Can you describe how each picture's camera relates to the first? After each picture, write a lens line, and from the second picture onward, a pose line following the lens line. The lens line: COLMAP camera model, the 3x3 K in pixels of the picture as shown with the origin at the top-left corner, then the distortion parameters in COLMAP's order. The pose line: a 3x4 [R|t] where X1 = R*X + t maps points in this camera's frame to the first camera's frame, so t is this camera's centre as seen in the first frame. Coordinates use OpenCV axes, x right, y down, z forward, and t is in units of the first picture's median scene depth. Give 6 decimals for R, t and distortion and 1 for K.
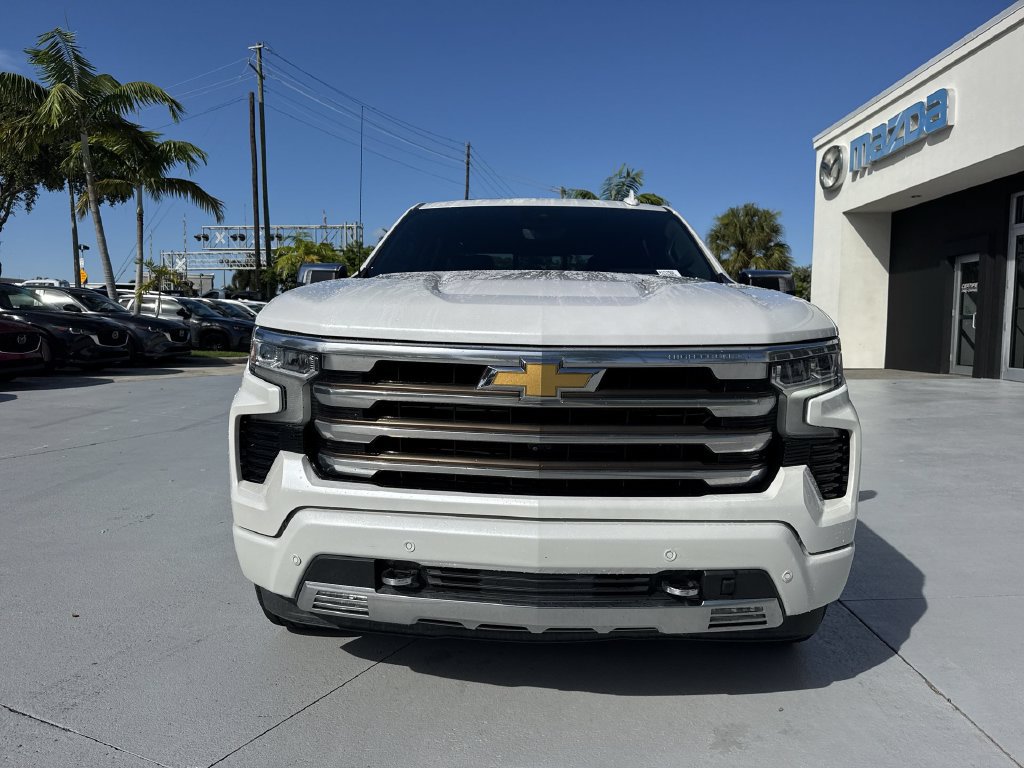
lens RADIAL K [[722.3, 0, 501.4], [0, 722.3, 392.4], [0, 0, 1]] dist [0.046847, -0.065290]
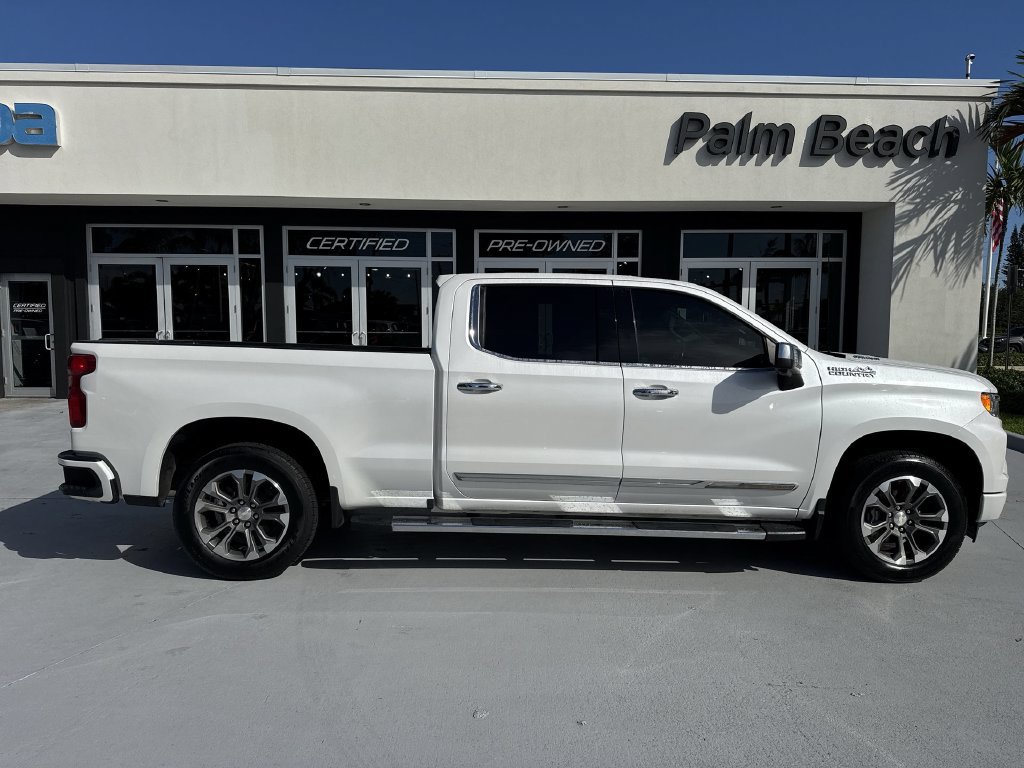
lens RADIAL K [[718.0, 0, 510.9], [0, 718.0, 387.6], [0, 0, 1]] dist [0.085595, -0.116894]
pose [[-0.077820, -0.080498, 0.993712, -0.553747], [0.082157, 0.992827, 0.086860, -0.097067], [-0.993577, 0.088399, -0.070649, 0.613114]]
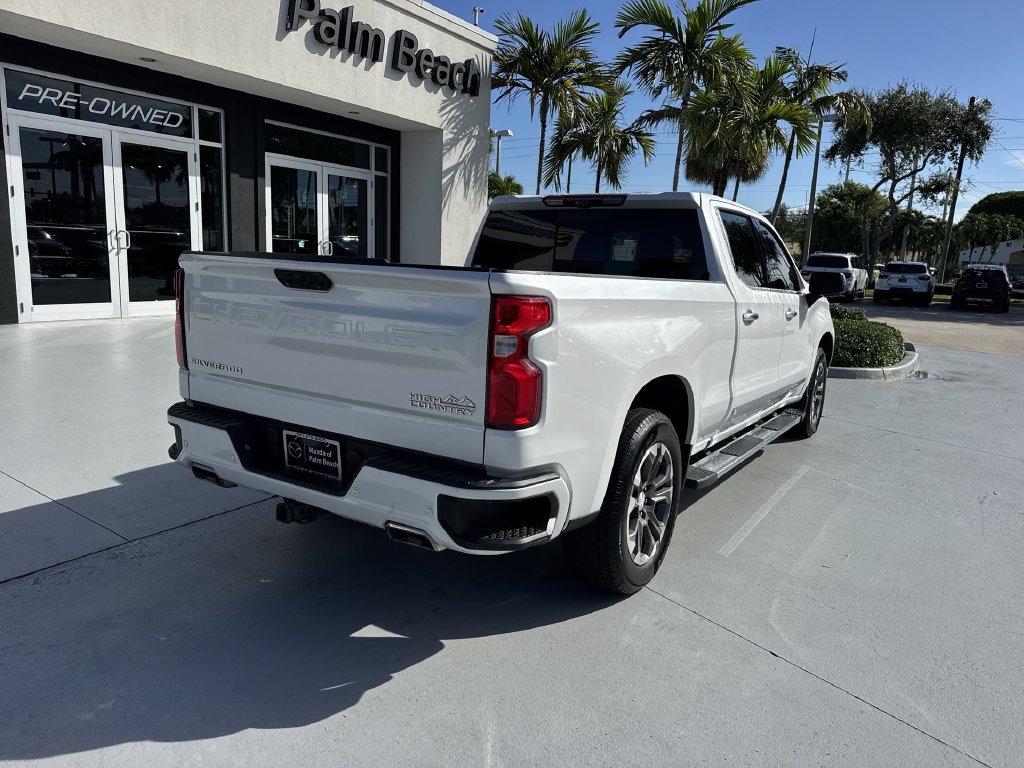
lens RADIAL K [[727.2, 0, 510.4], [0, 727.2, 386.5], [0, 0, 1]] dist [0.044857, -0.061577]
pose [[-0.863609, -0.138013, 0.484905, -0.182109], [-0.009720, 0.966181, 0.257682, -0.136540], [-0.504069, 0.217824, -0.835743, 1.088285]]
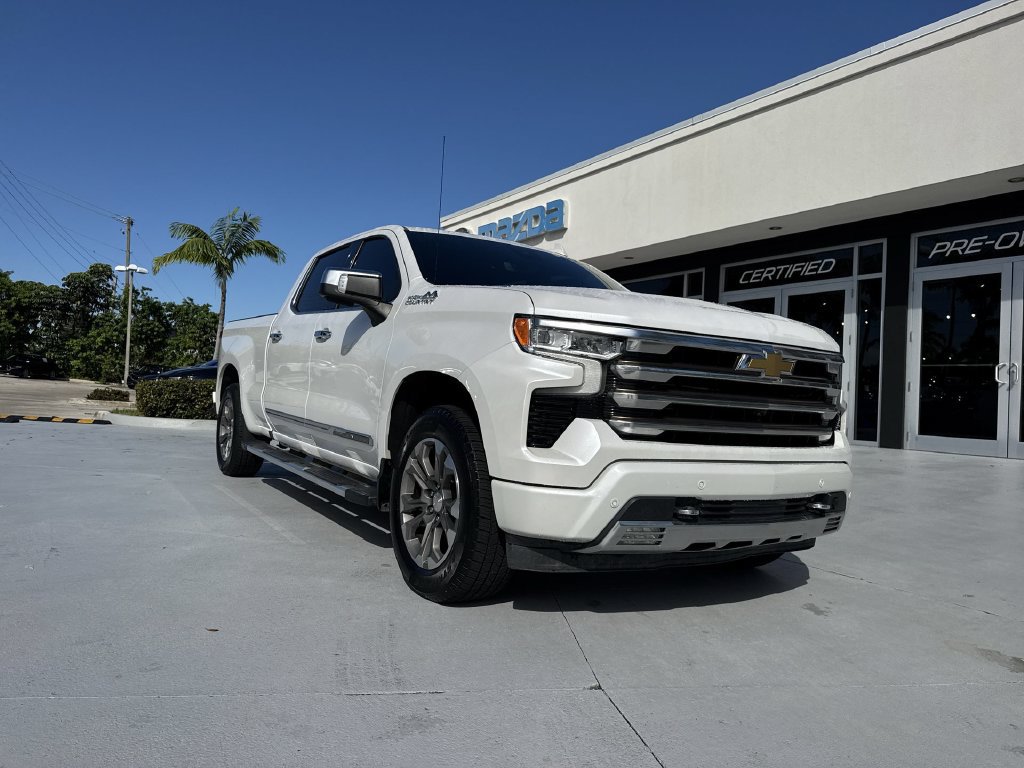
lens RADIAL K [[721.3, 0, 500.0], [0, 721.3, 371.1], [0, 0, 1]] dist [0.084013, -0.136867]
pose [[0.823329, 0.052379, 0.565142, -0.261617], [0.006850, 0.994743, -0.102175, 0.030055], [-0.567523, 0.087995, 0.818642, 0.019948]]
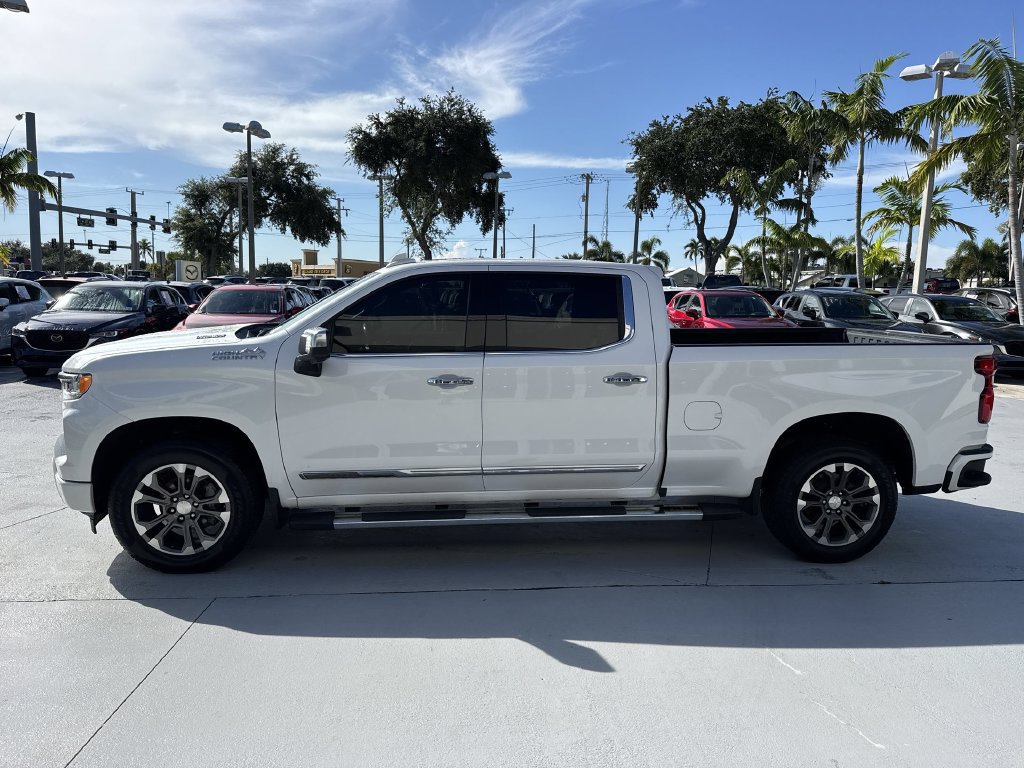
lens RADIAL K [[705.2, 0, 522.8], [0, 705.2, 398.6], [0, 0, 1]] dist [0.074793, -0.094146]
pose [[0.144413, 0.138774, -0.979738, 0.593517], [-0.117357, 0.985531, 0.122296, -0.091094], [0.982534, 0.097318, 0.158610, 0.448674]]
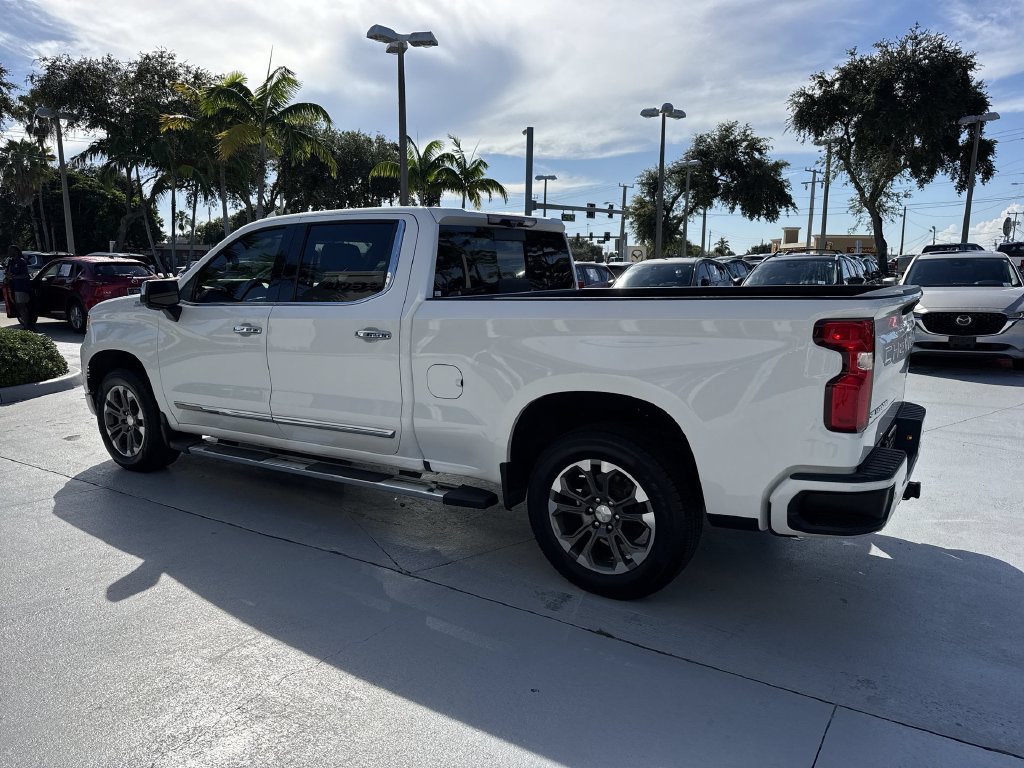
lens RADIAL K [[721.9, 0, 512.1], [0, 721.9, 386.4], [0, 0, 1]] dist [0.049317, -0.060123]
pose [[-0.508767, 0.127671, -0.851385, 0.476916], [-0.086147, 0.976429, 0.197902, -0.118404], [0.856583, 0.174031, -0.485777, 0.886305]]
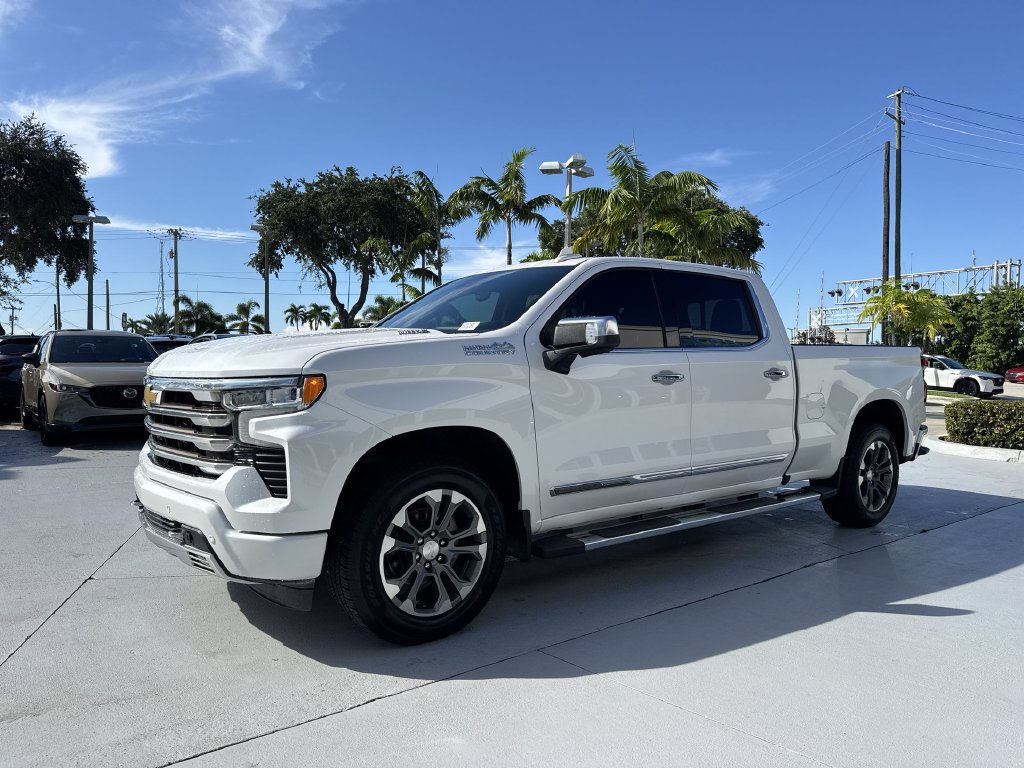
lens RADIAL K [[712.4, 0, 508.2], [0, 712.4, 389.6], [0, 0, 1]] dist [0.070868, -0.096957]
pose [[0.649615, 0.018664, -0.760034, 0.407496], [-0.077925, 0.996068, -0.042143, -0.005848], [0.756259, 0.086603, 0.648515, 0.109166]]
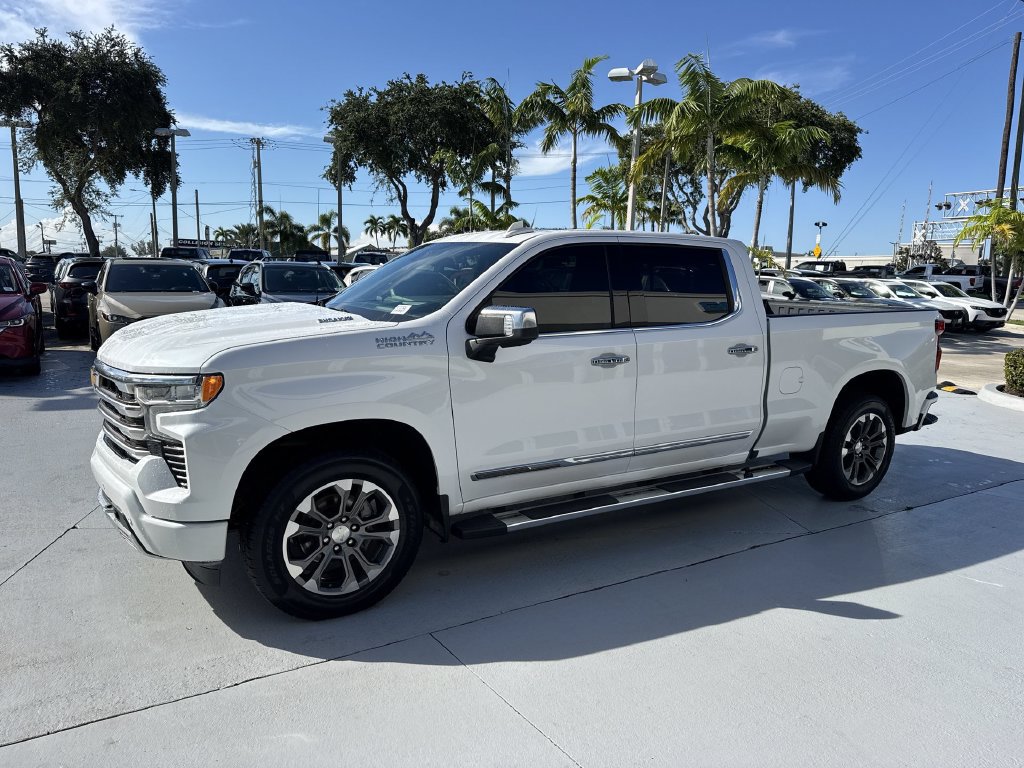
lens RADIAL K [[707.8, 0, 507.2], [0, 707.8, 396.8], [0, 0, 1]] dist [0.081204, -0.112961]
pose [[0.556694, 0.141276, -0.818617, 0.458591], [-0.101003, 0.989633, 0.102103, -0.055842], [0.824555, 0.025842, 0.565192, 0.174559]]
